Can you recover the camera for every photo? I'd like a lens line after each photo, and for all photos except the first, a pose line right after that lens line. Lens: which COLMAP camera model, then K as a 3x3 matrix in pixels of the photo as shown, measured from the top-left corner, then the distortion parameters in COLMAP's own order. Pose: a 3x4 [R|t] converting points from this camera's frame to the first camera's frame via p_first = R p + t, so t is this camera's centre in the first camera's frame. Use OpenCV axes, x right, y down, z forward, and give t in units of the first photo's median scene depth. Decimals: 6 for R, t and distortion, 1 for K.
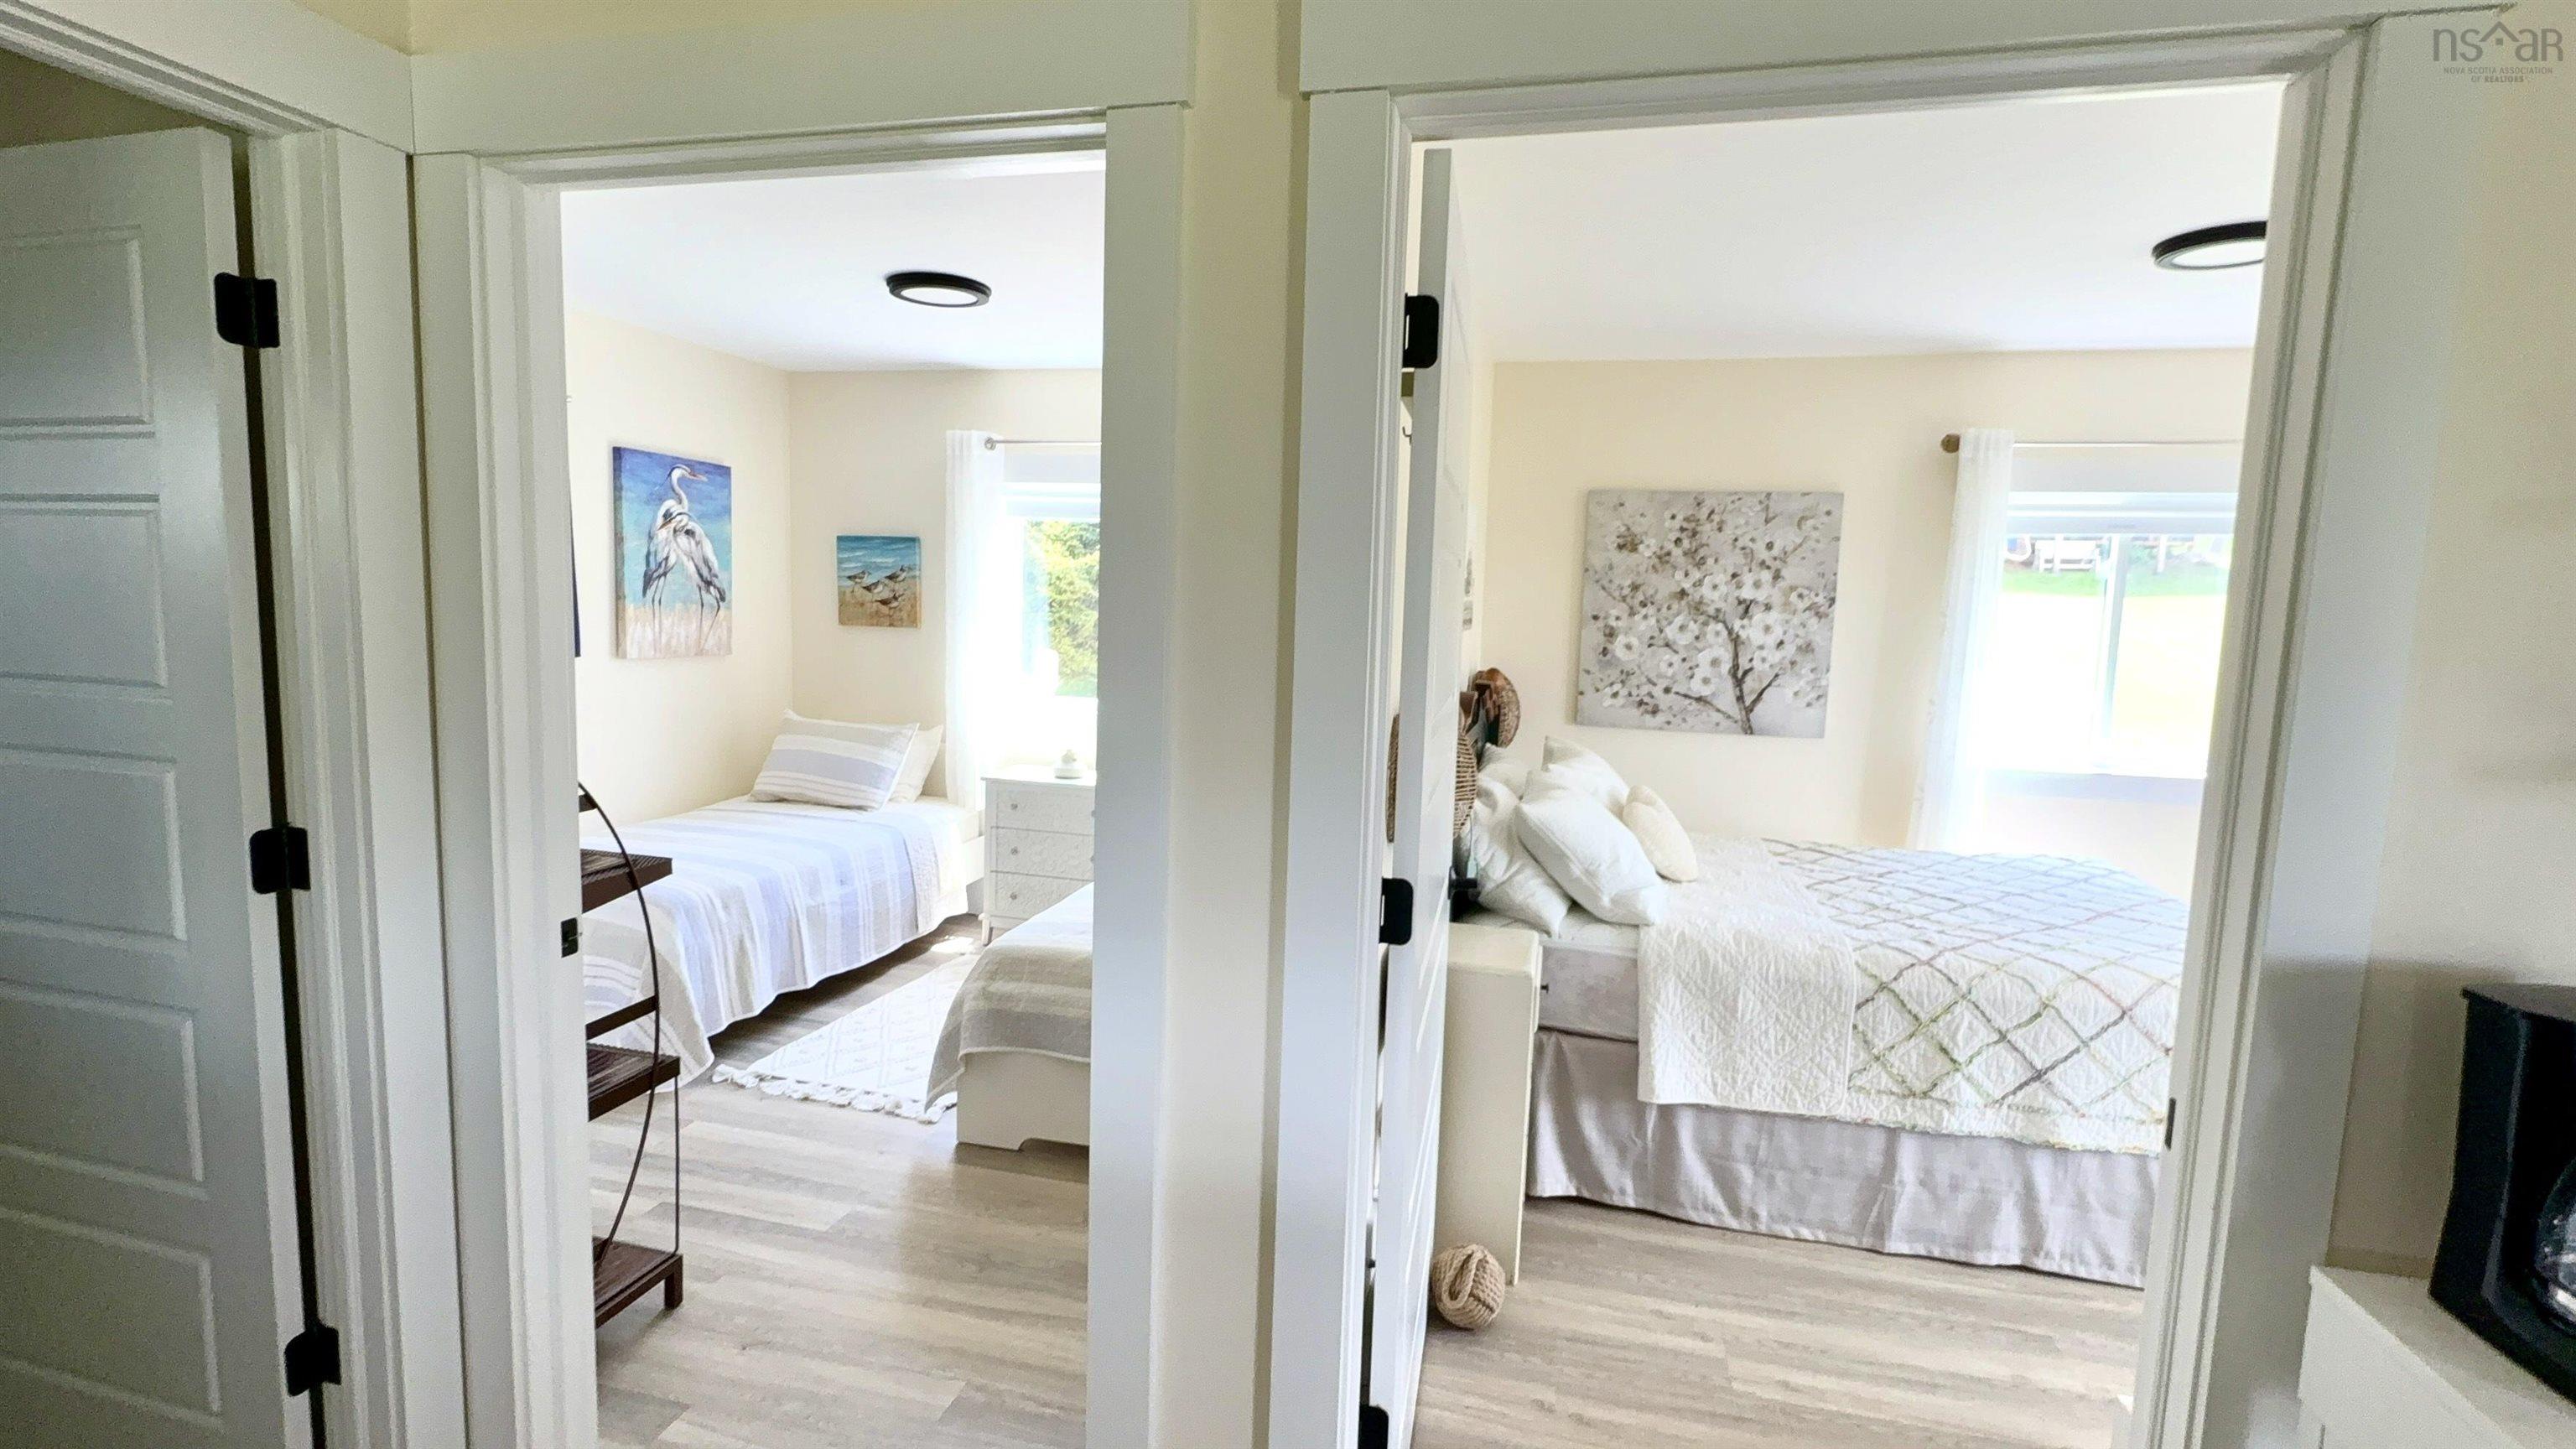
lens RADIAL K [[1170.8, 0, 1277.8], [0, 1170.8, 720.2], [0, 0, 1]] dist [0.004584, 0.000014]
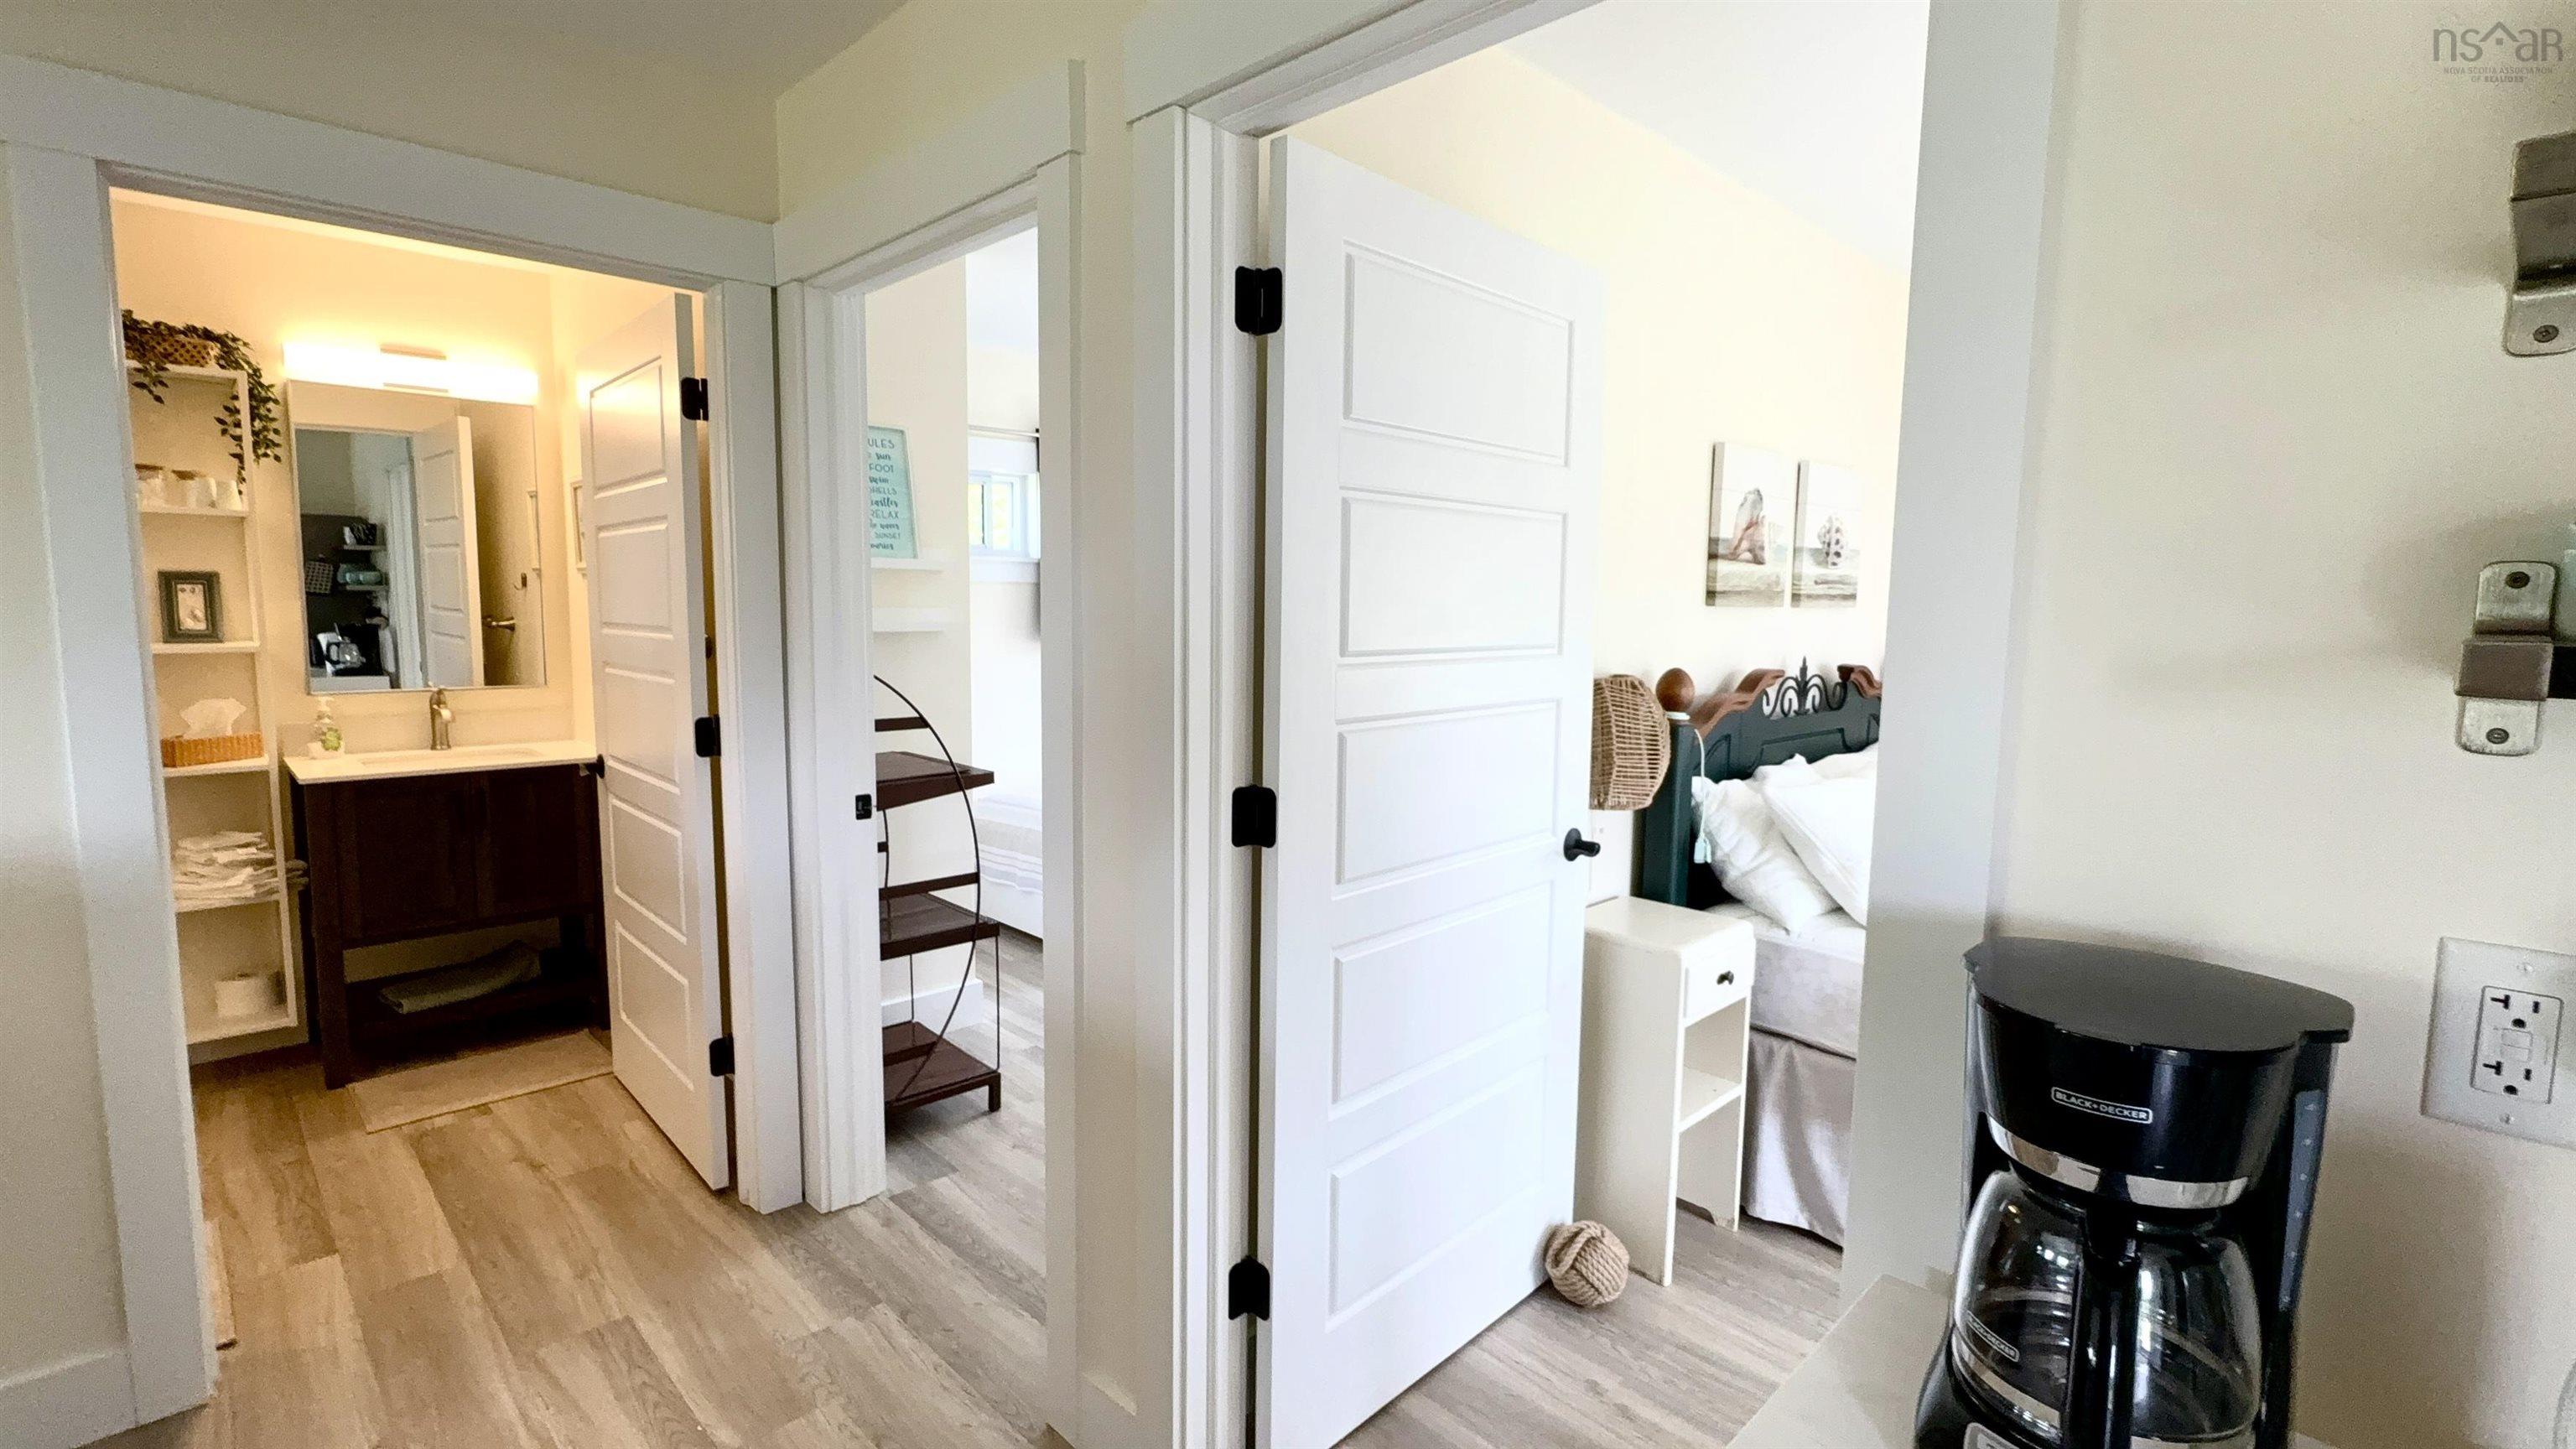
lens RADIAL K [[1170.8, 0, 1282.4], [0, 1170.8, 722.2], [0, 0, 1]] dist [0.004584, 0.000014]
pose [[0.846369, 0.033942, -0.531514, 0.456689], [-0.039026, 0.999237, 0.001666, 0.044115], [0.531165, 0.019333, 0.847048, 0.036153]]
